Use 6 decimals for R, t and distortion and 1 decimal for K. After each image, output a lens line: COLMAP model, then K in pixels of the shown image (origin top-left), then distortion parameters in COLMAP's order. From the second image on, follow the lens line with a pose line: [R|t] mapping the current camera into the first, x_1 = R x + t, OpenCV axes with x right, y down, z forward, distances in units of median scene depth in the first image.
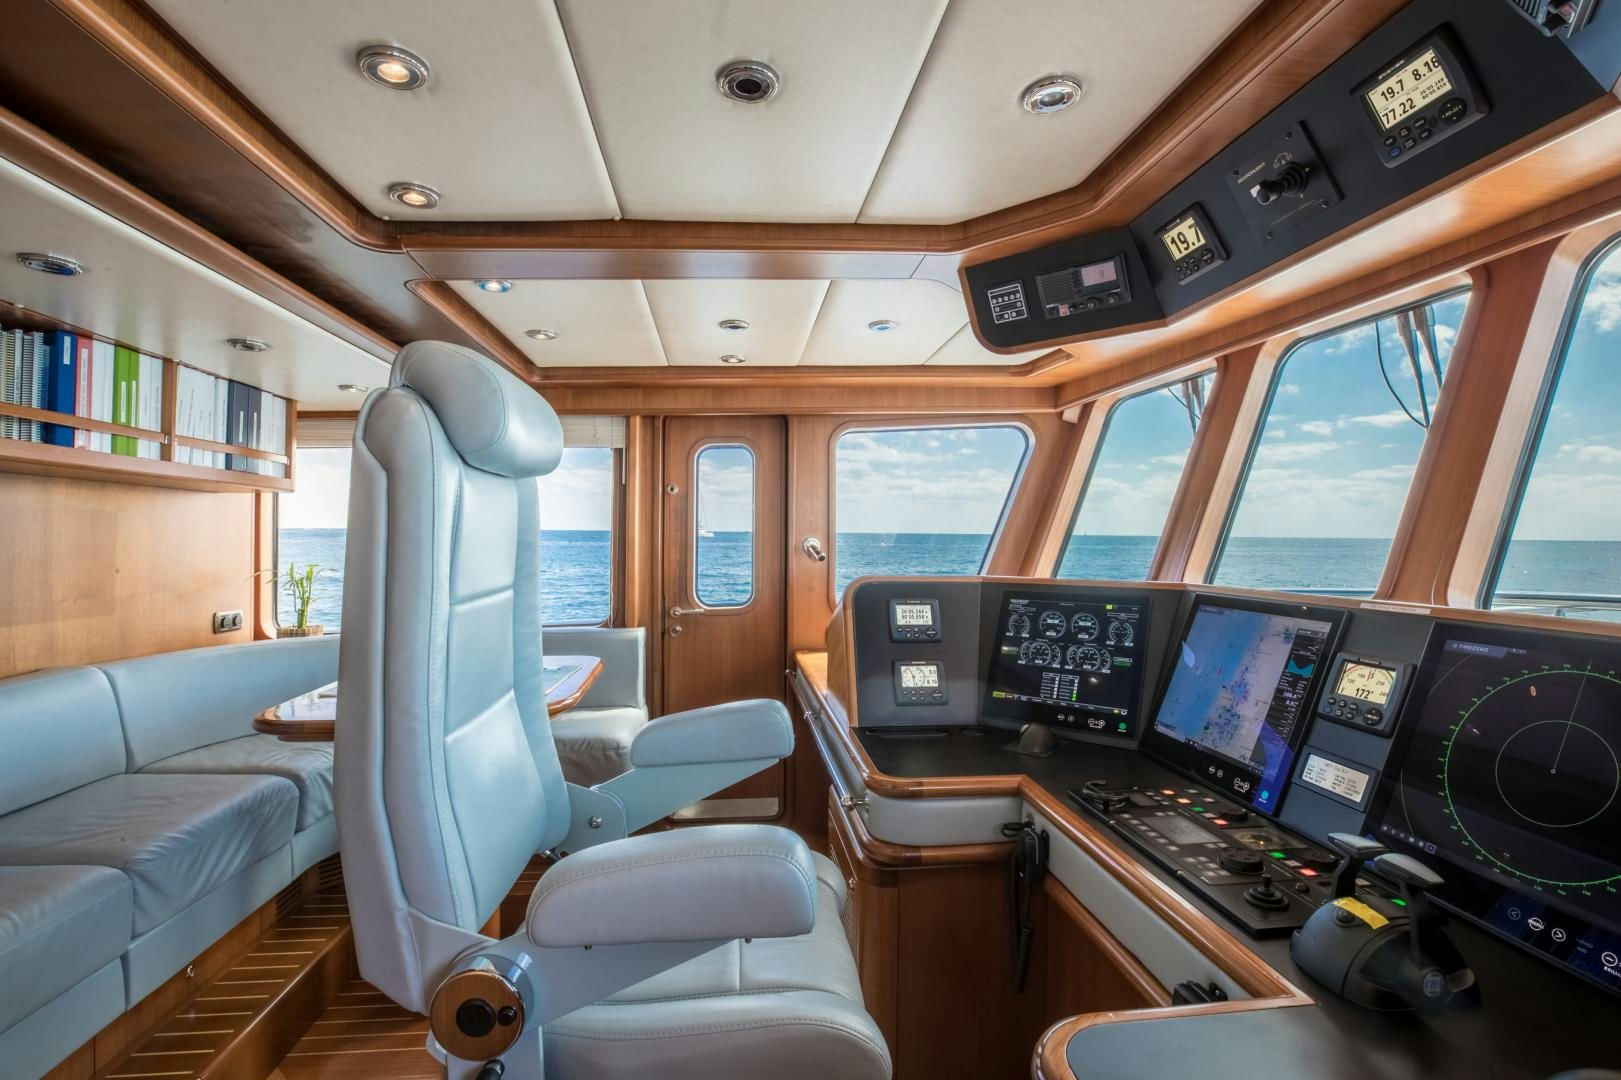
lens RADIAL K [[736.8, 0, 809.5], [0, 736.8, 538.4], [0, 0, 1]] dist [-0.028916, 0.003650]
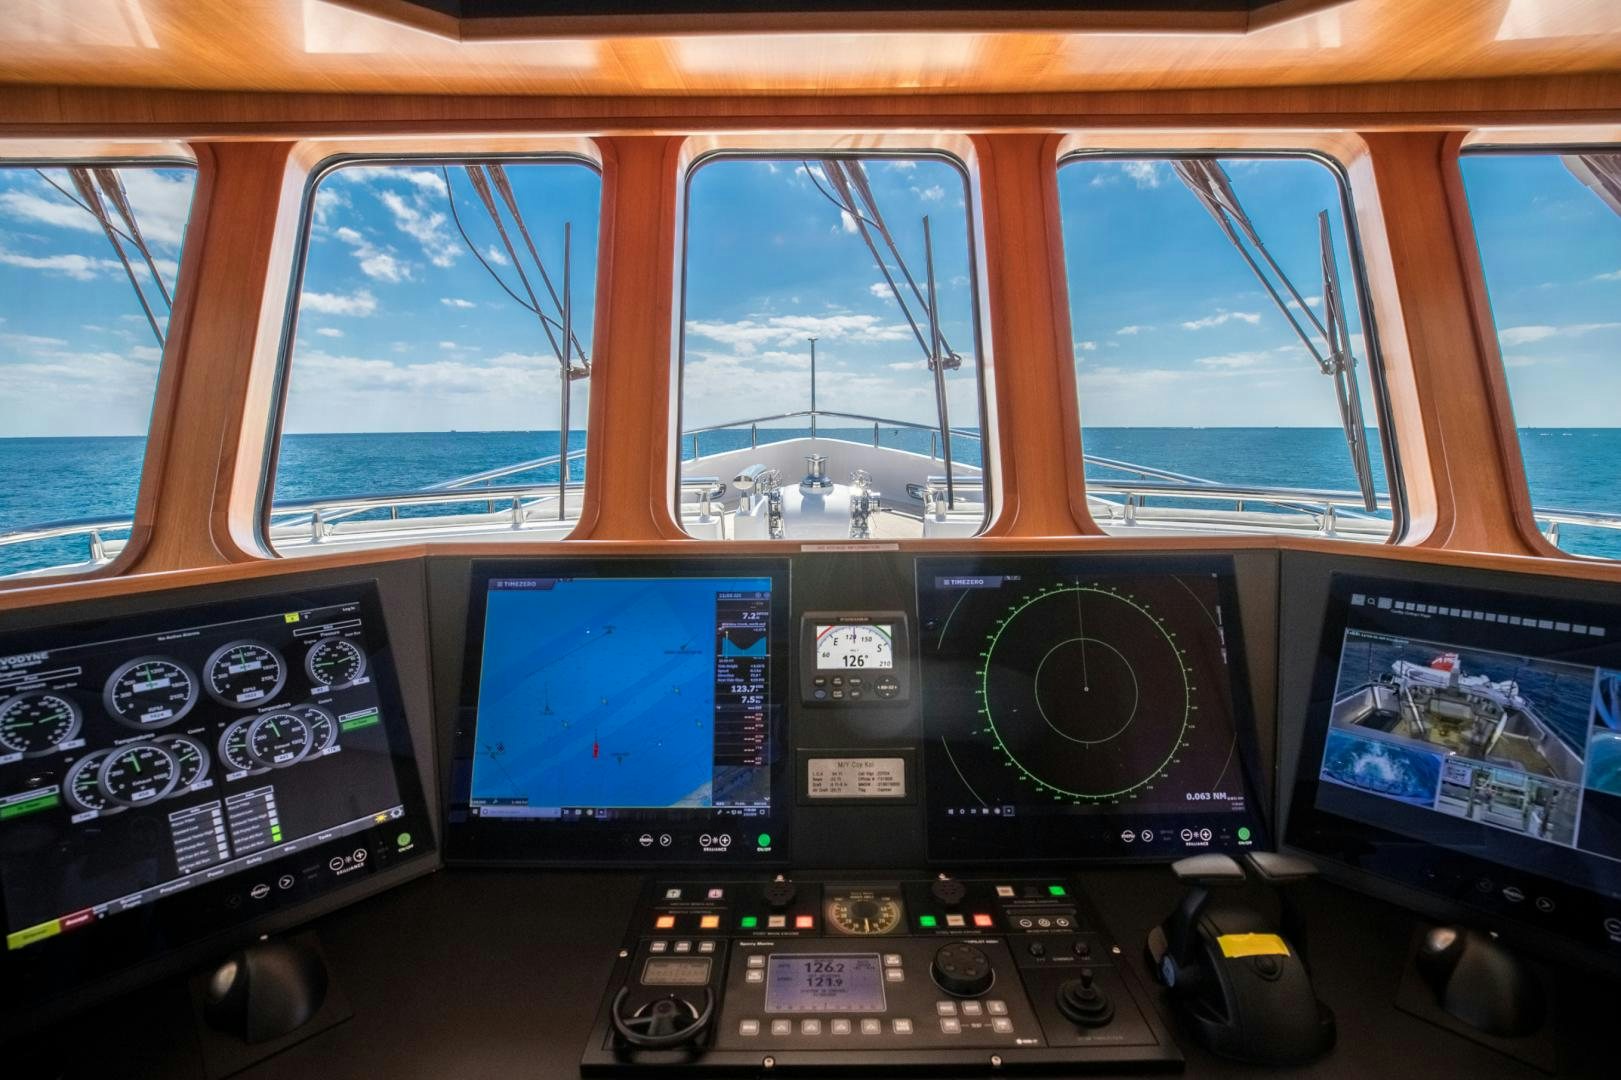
lens RADIAL K [[736.8, 0, 812.7], [0, 736.8, 540.1], [0, 0, 1]] dist [-0.028916, 0.003650]
pose [[0.109428, -0.157968, 0.981362, -0.008898], [0.005486, 0.987372, 0.158323, -0.030759], [-0.993980, -0.011942, 0.108913, 0.661586]]
